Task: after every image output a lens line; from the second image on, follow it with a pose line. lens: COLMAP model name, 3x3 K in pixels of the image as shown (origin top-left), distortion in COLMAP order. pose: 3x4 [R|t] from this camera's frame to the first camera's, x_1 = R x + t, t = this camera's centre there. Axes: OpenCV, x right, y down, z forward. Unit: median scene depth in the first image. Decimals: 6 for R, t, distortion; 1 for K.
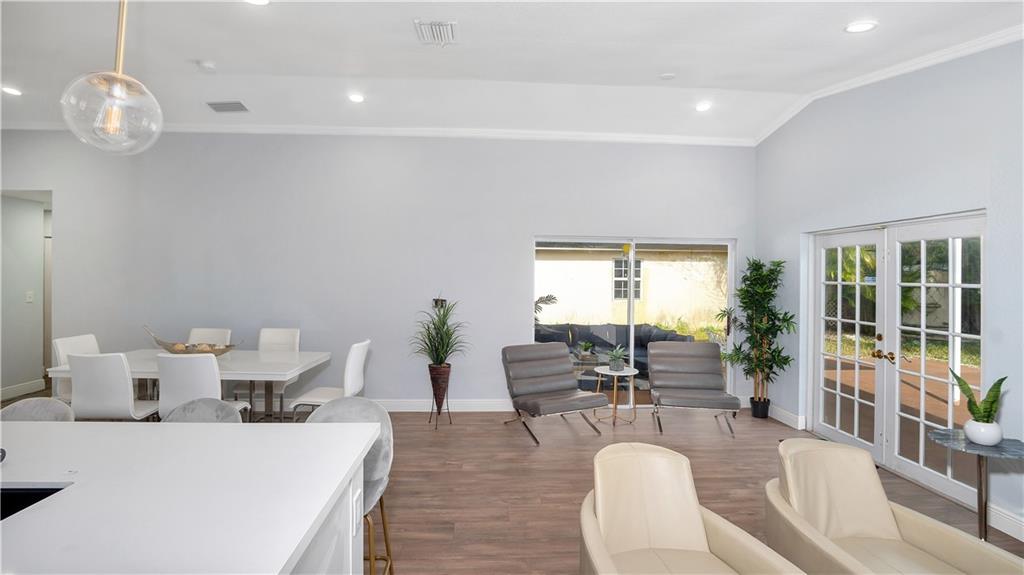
lens RADIAL K [[472.8, 0, 512.0], [0, 472.8, 280.0], [0, 0, 1]] dist [-0.017679, -0.001721]
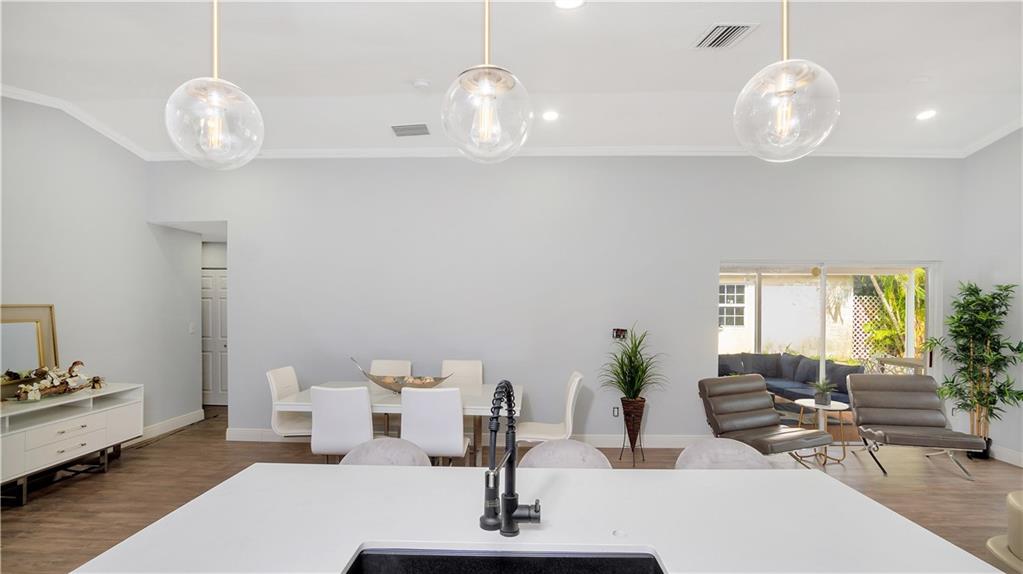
lens RADIAL K [[472.3, 0, 487.2], [0, 472.3, 311.9], [0, 0, 1]] dist [-0.017679, -0.001721]
pose [[0.996925, -0.006026, -0.078134, -0.359663], [0.006877, 0.999920, 0.010623, -0.004815], [0.078064, -0.011127, 0.996886, 0.039809]]
